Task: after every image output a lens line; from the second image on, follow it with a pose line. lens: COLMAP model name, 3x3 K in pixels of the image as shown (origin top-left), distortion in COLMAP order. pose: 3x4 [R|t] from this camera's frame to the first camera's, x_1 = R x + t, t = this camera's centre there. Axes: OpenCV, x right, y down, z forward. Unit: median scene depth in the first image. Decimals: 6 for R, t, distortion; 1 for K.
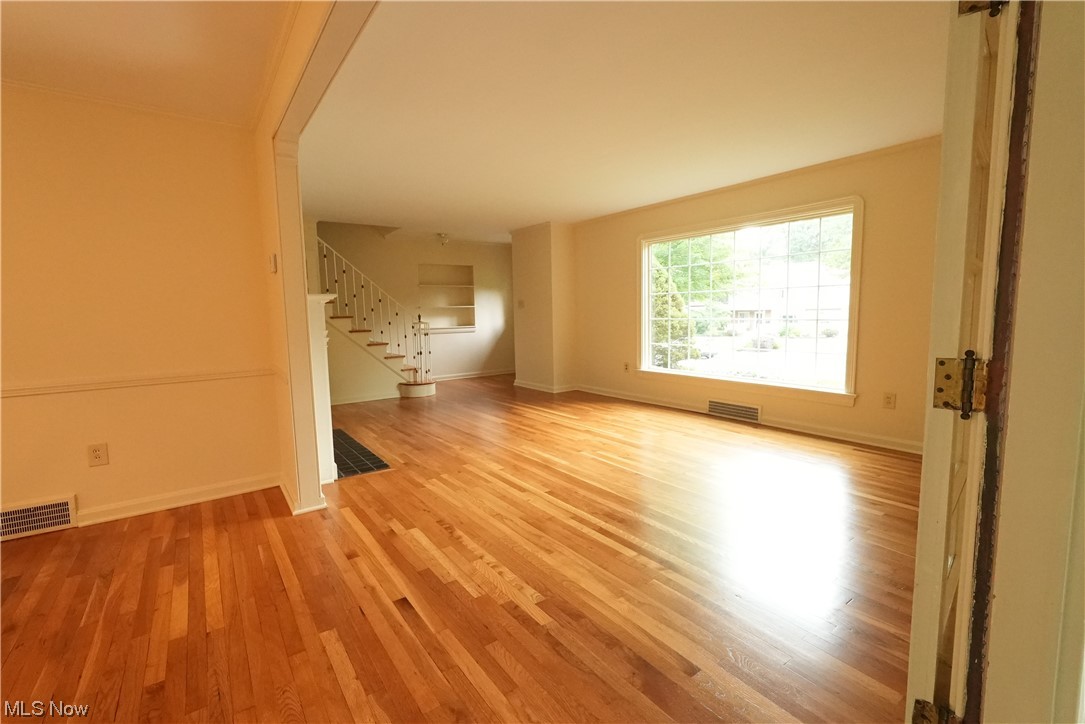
lens RADIAL K [[485.5, 0, 544.3], [0, 485.5, 367.1], [0, 0, 1]] dist [-0.009844, 0.000059]
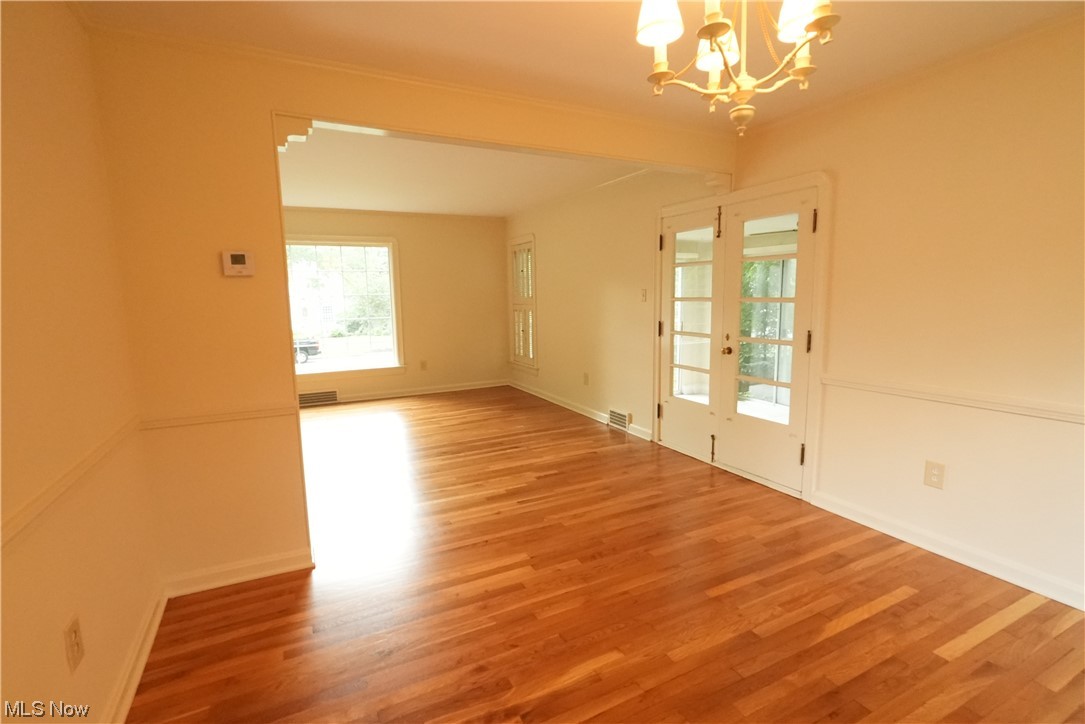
lens RADIAL K [[502.9, 0, 540.1], [0, 502.9, 361.9], [0, 0, 1]] dist [-0.001786, 0.000321]
pose [[0.158637, -0.115309, 0.980581, -0.748004], [0.129446, 0.987013, 0.095124, -0.044587], [-0.978815, 0.111842, 0.171503, 0.250045]]
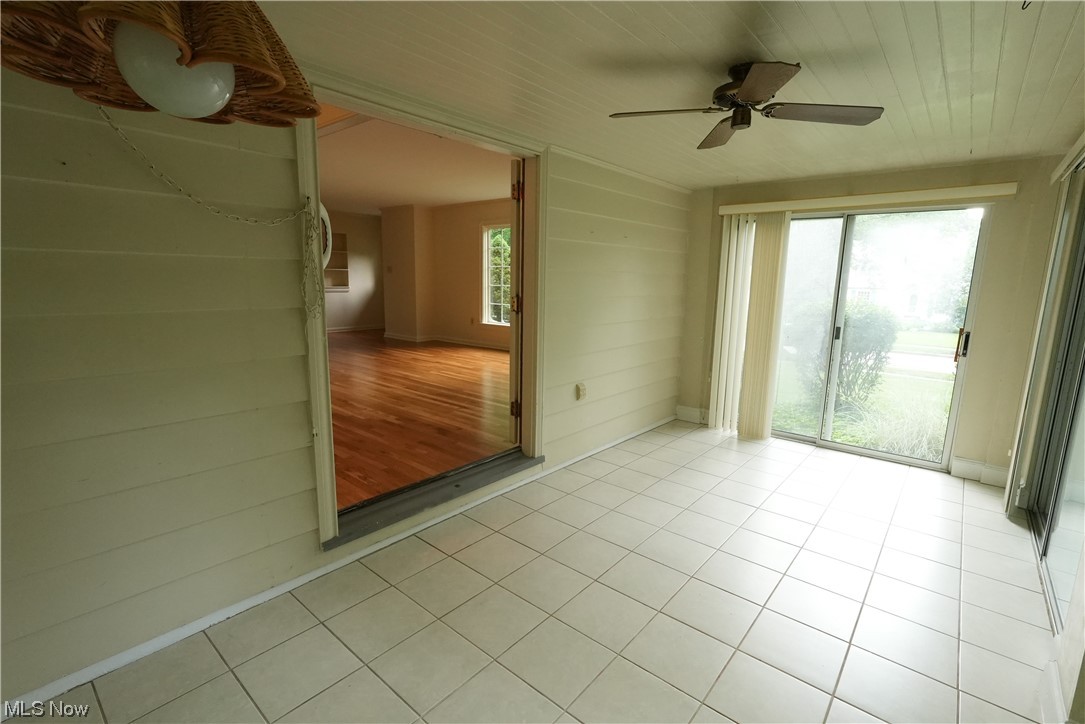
lens RADIAL K [[502.9, 0, 542.9], [0, 502.9, 359.0], [0, 0, 1]] dist [-0.001786, 0.000321]
pose [[0.970725, -0.003775, 0.240166, 0.033788], [-0.007601, 0.998893, 0.046426, 0.050158], [-0.240075, -0.046892, 0.969621, -0.502389]]
